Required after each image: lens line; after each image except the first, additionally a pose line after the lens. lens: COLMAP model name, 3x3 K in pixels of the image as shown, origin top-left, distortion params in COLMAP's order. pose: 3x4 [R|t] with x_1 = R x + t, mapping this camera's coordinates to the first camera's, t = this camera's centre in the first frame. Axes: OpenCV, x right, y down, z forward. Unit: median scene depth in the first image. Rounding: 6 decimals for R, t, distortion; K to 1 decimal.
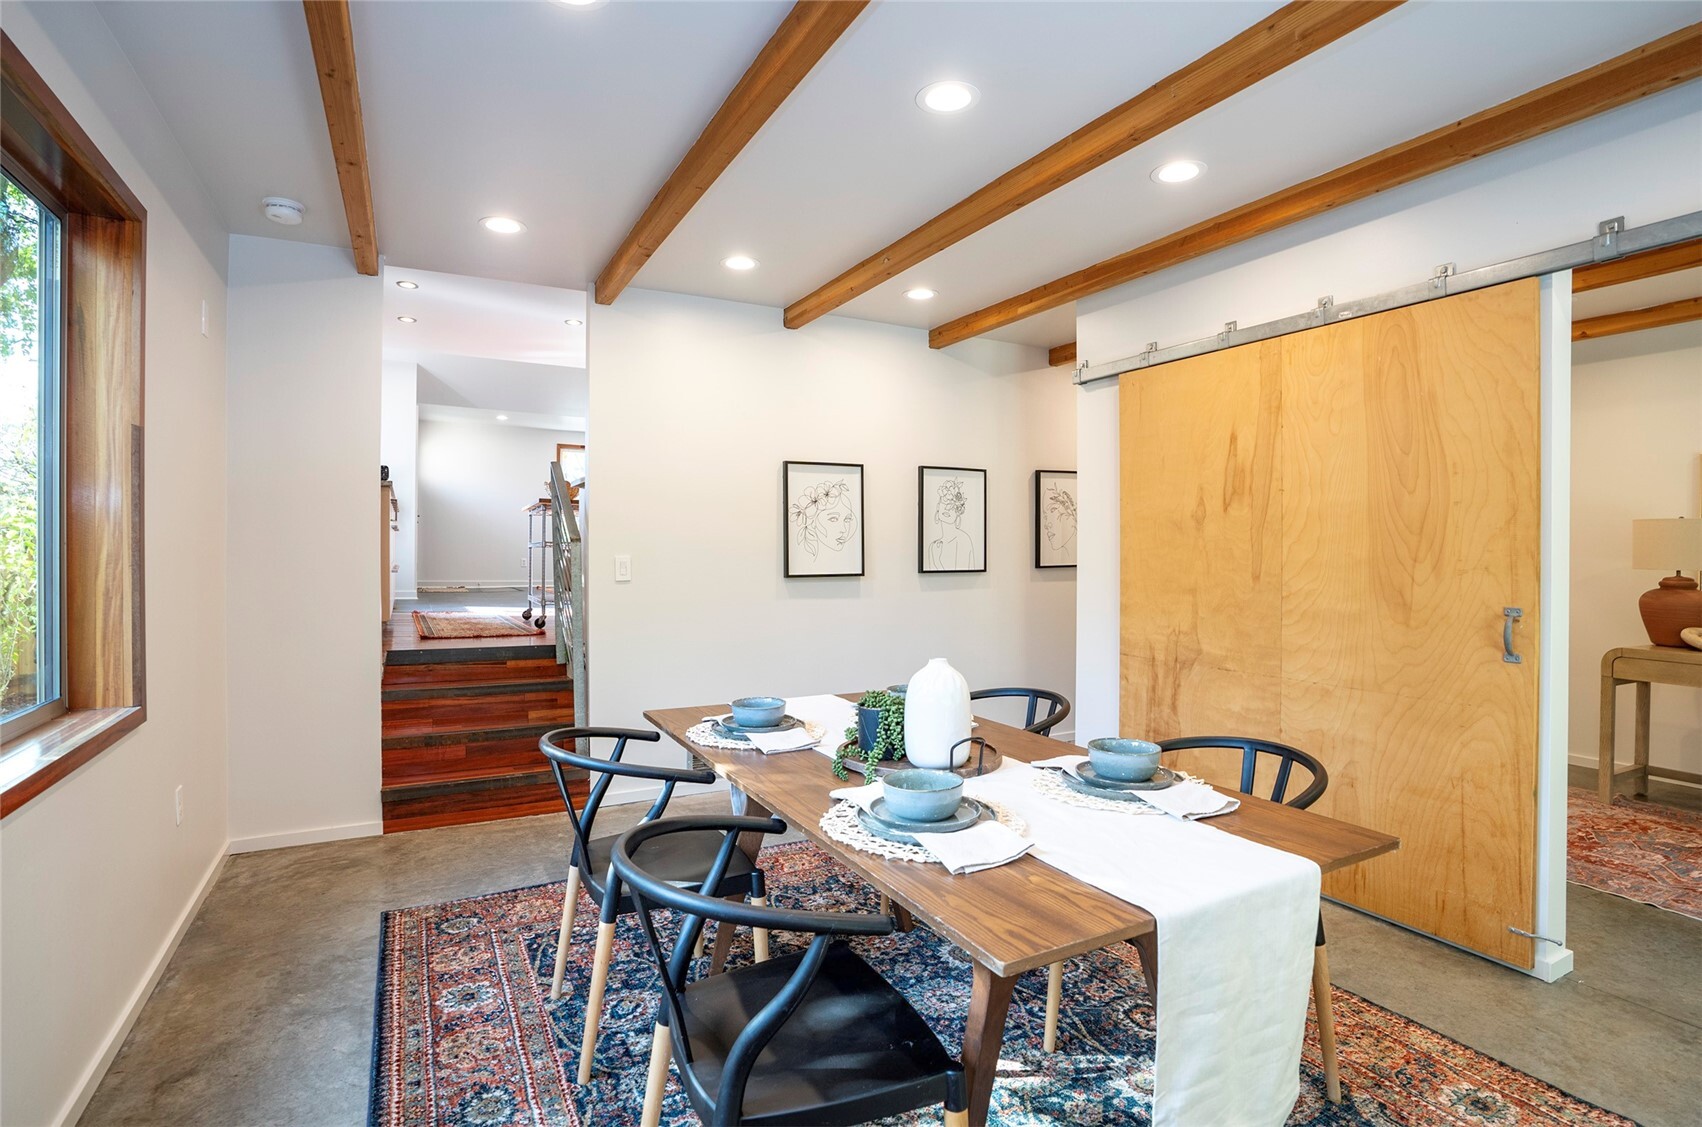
lens RADIAL K [[826.2, 0, 855.7], [0, 826.2, 547.1], [0, 0, 1]] dist [-0.066211, 0.027935]
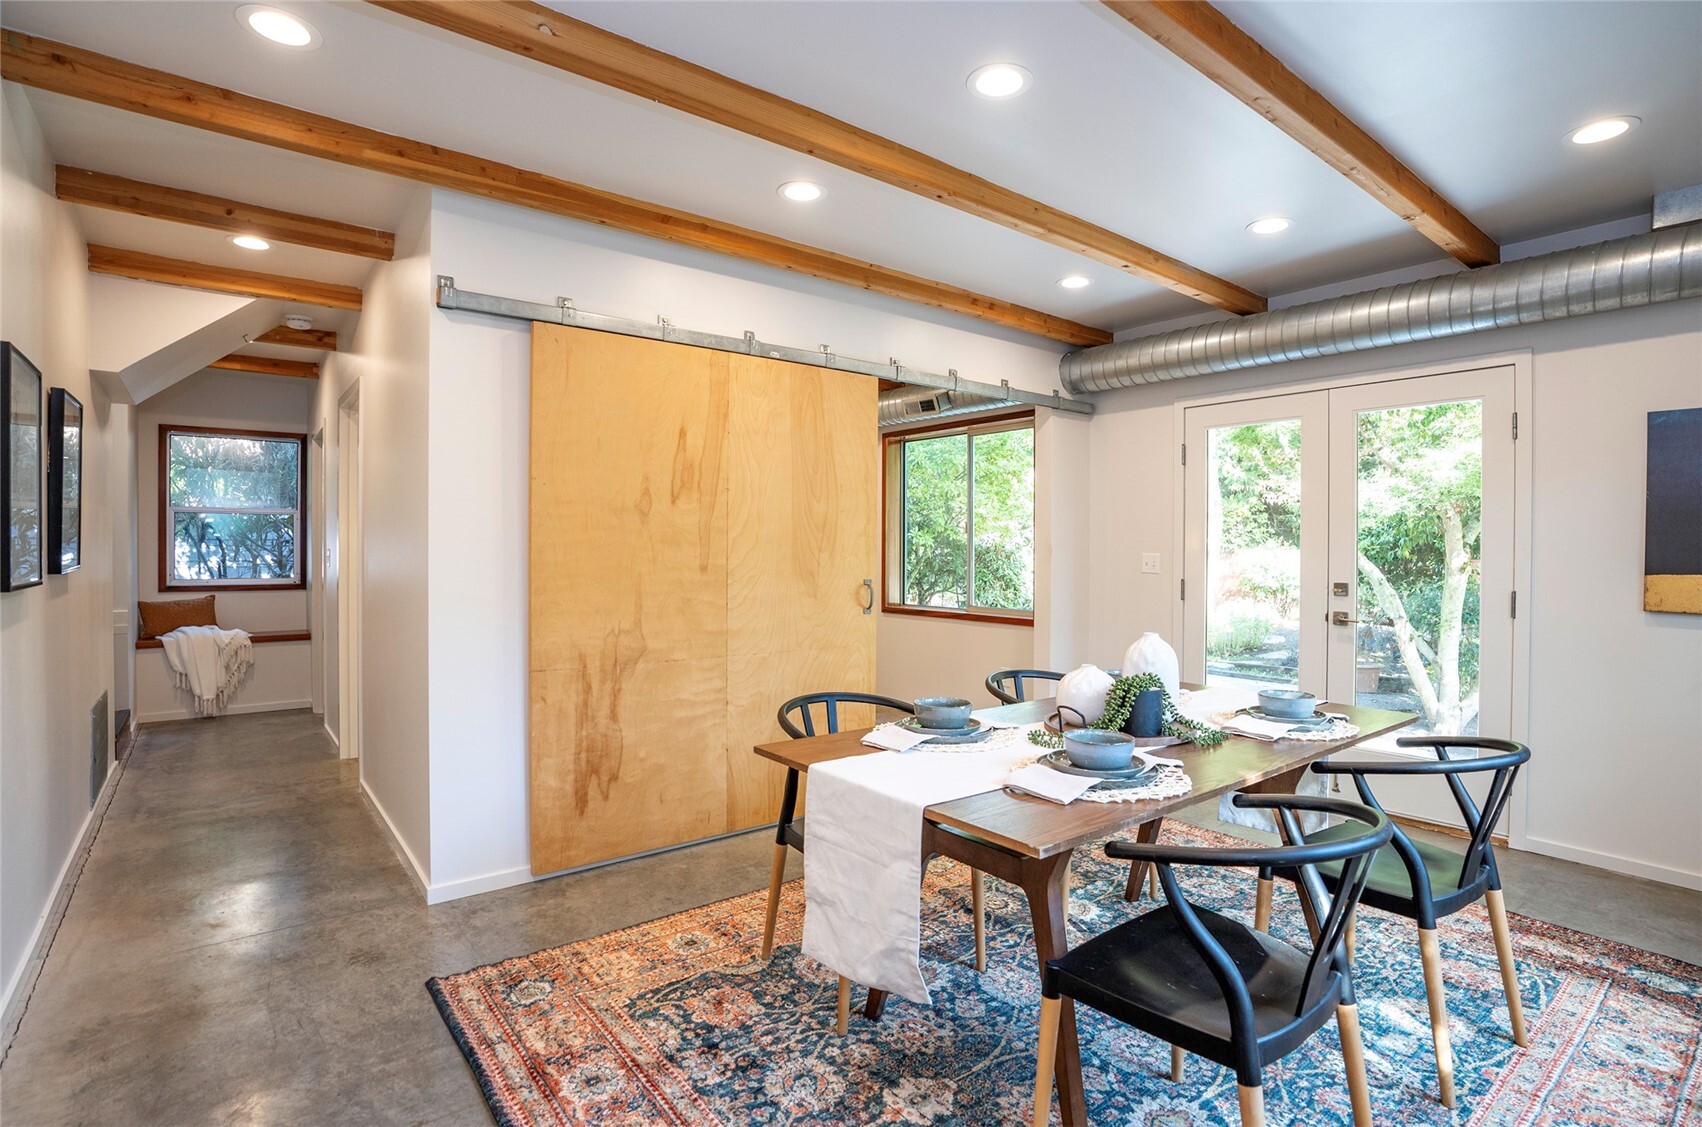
lens RADIAL K [[800.6, 0, 857.1], [0, 800.6, 558.3], [0, 0, 1]] dist [-0.066017, 0.021397]
pose [[-0.131973, -0.010831, 0.991194, -0.599884], [-0.001563, 0.999941, 0.010718, 0.013398], [-0.991252, -0.000135, -0.131982, 0.976873]]
